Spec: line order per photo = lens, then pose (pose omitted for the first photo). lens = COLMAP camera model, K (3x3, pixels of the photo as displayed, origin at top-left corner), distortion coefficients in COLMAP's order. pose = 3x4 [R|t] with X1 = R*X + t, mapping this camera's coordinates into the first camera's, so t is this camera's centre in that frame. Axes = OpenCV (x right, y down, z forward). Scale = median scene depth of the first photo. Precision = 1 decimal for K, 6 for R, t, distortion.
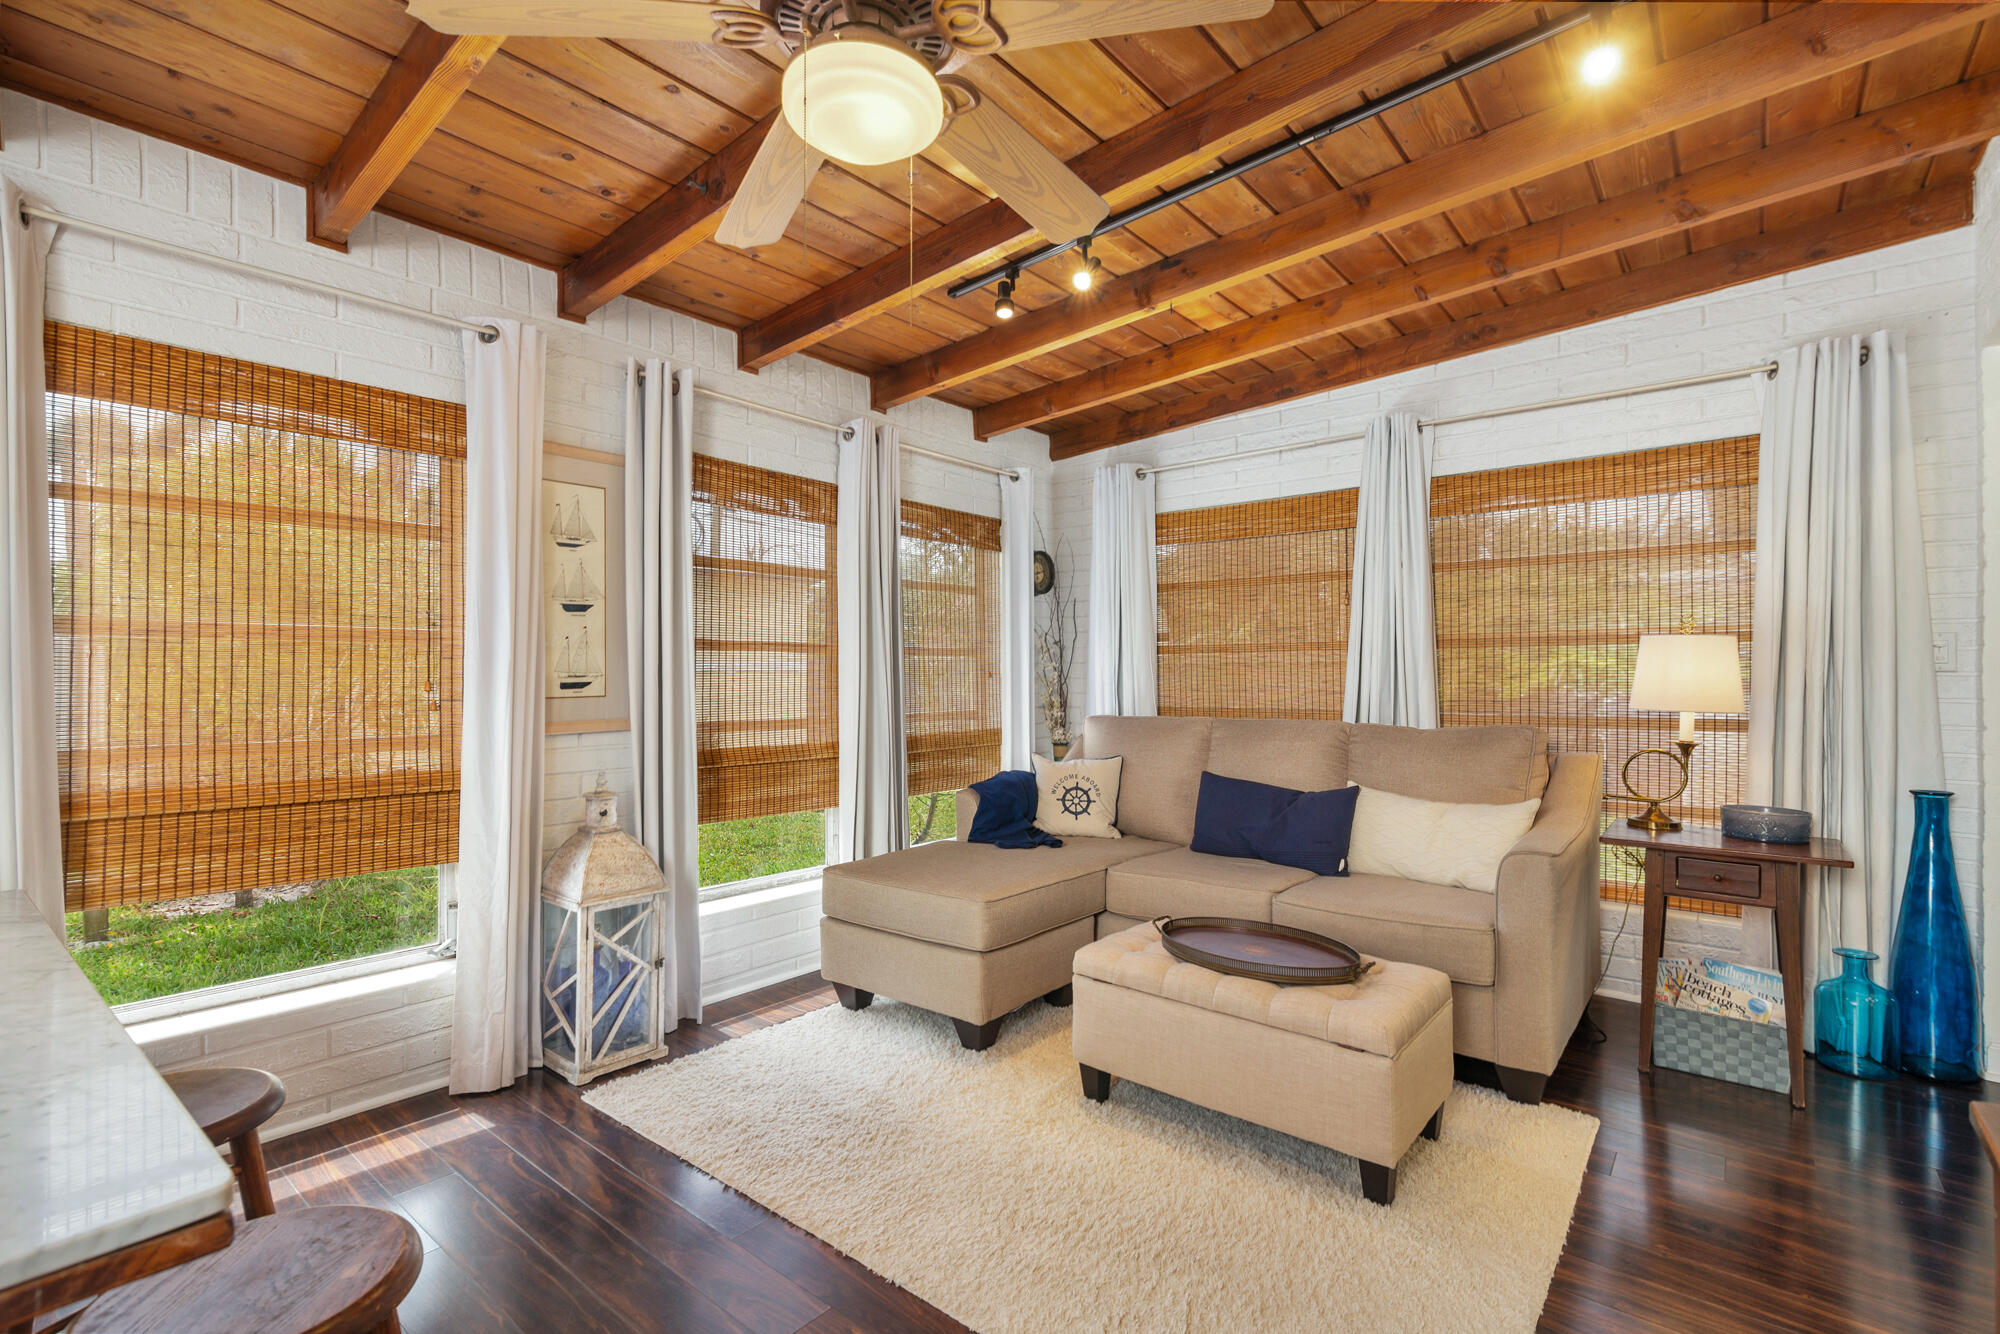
lens RADIAL K [[918.7, 0, 1002.3], [0, 918.7, 669.8], [0, 0, 1]] dist [0.002609, 0.000313]
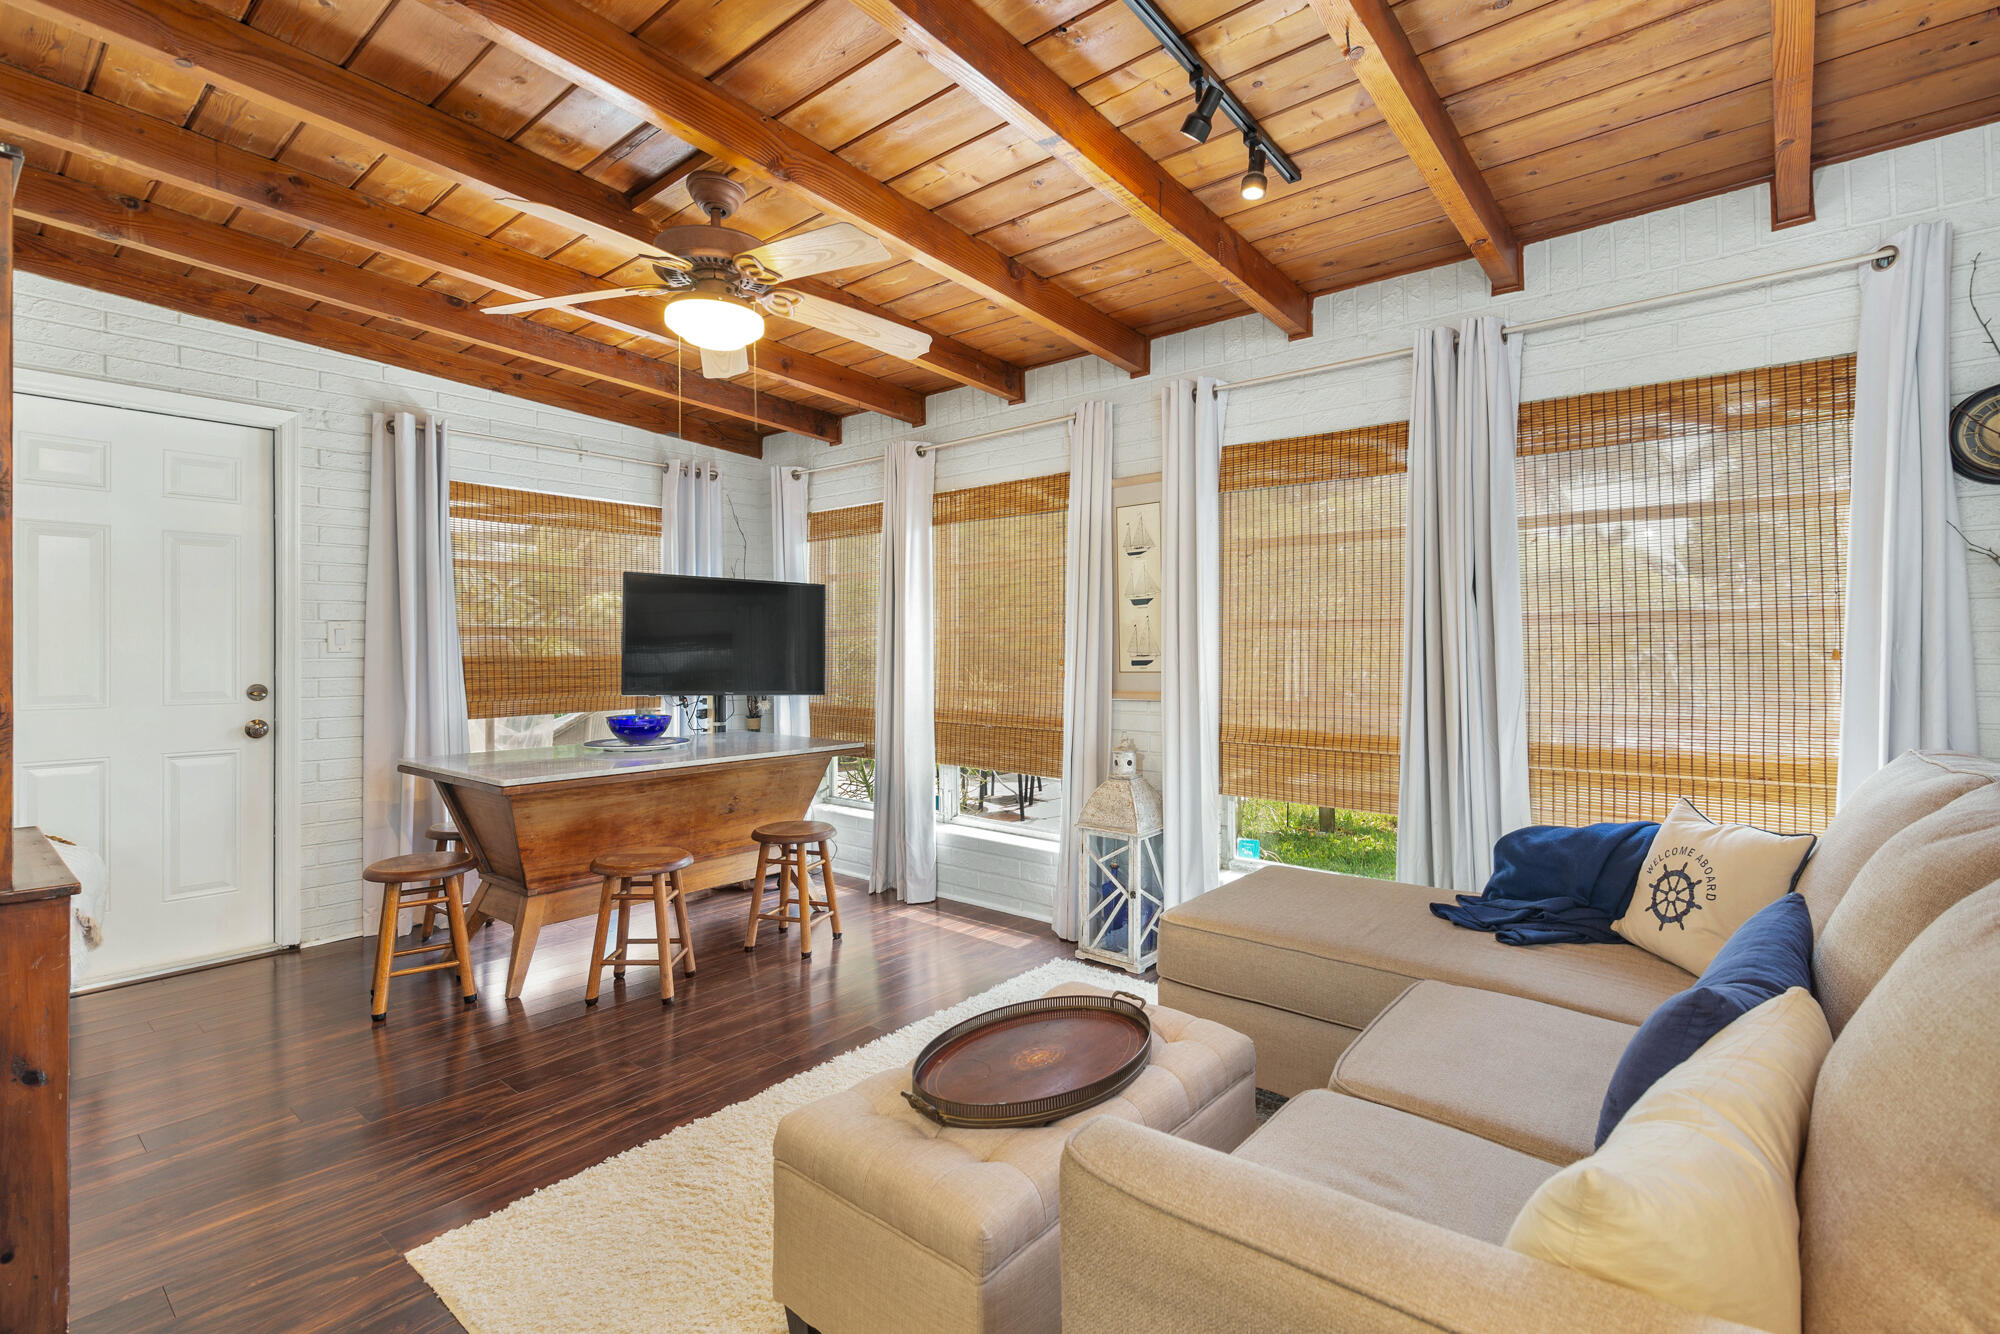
lens RADIAL K [[892.4, 0, 1041.9], [0, 892.4, 674.5], [0, 0, 1]] dist [0.001145, 0.000160]
pose [[0.009184, 0.010317, -0.999905, 0.773256], [-0.008932, 0.999908, 0.010235, 0.021905], [0.999918, 0.008837, 0.009275, 0.859176]]
